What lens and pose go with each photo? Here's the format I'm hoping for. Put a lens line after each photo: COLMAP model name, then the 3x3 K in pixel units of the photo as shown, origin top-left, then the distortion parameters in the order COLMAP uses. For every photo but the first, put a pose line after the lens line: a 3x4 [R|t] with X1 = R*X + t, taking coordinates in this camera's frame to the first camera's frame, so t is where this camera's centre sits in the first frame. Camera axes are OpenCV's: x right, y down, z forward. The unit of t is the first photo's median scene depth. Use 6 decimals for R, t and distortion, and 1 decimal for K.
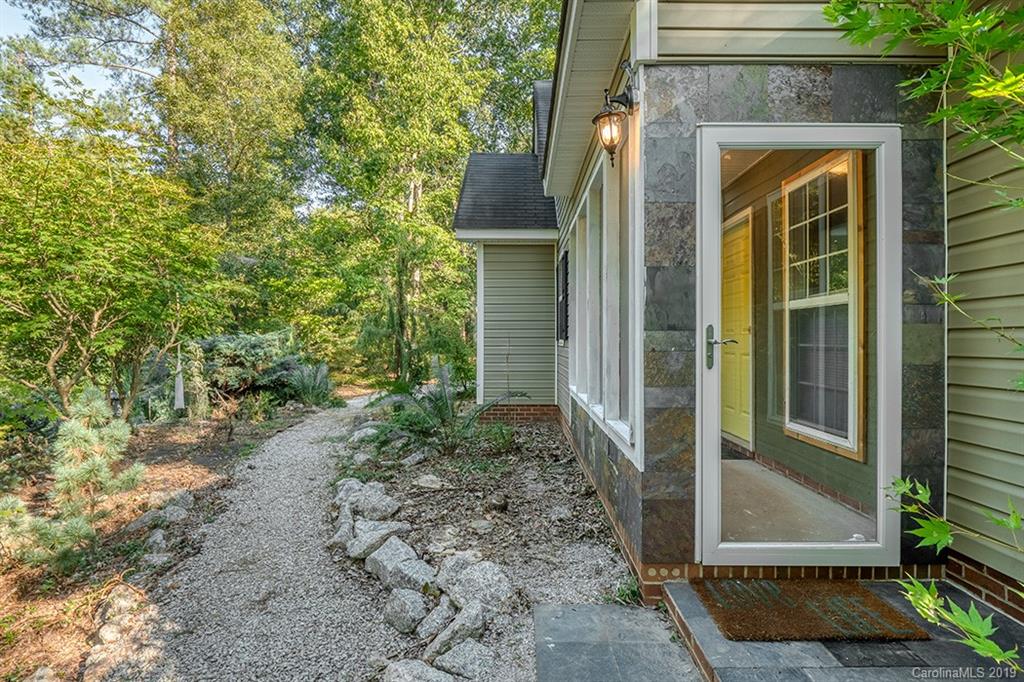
lens RADIAL K [[498.9, 0, 514.1], [0, 498.9, 343.2], [0, 0, 1]] dist [-0.007280, -0.004575]
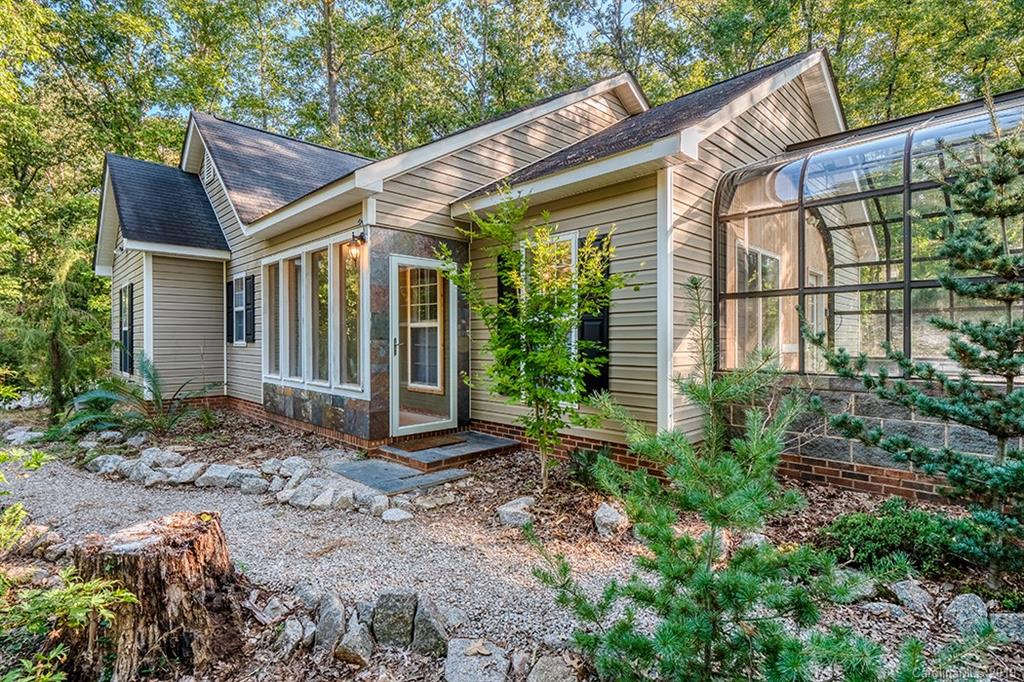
lens RADIAL K [[498.9, 0, 512.4], [0, 498.9, 340.6], [0, 0, 1]] dist [-0.007280, -0.004575]
pose [[0.701843, -0.004012, 0.712321, -0.909580], [0.005871, 0.999983, -0.000152, -0.017023], [-0.712308, 0.004289, 0.701854, -1.082090]]
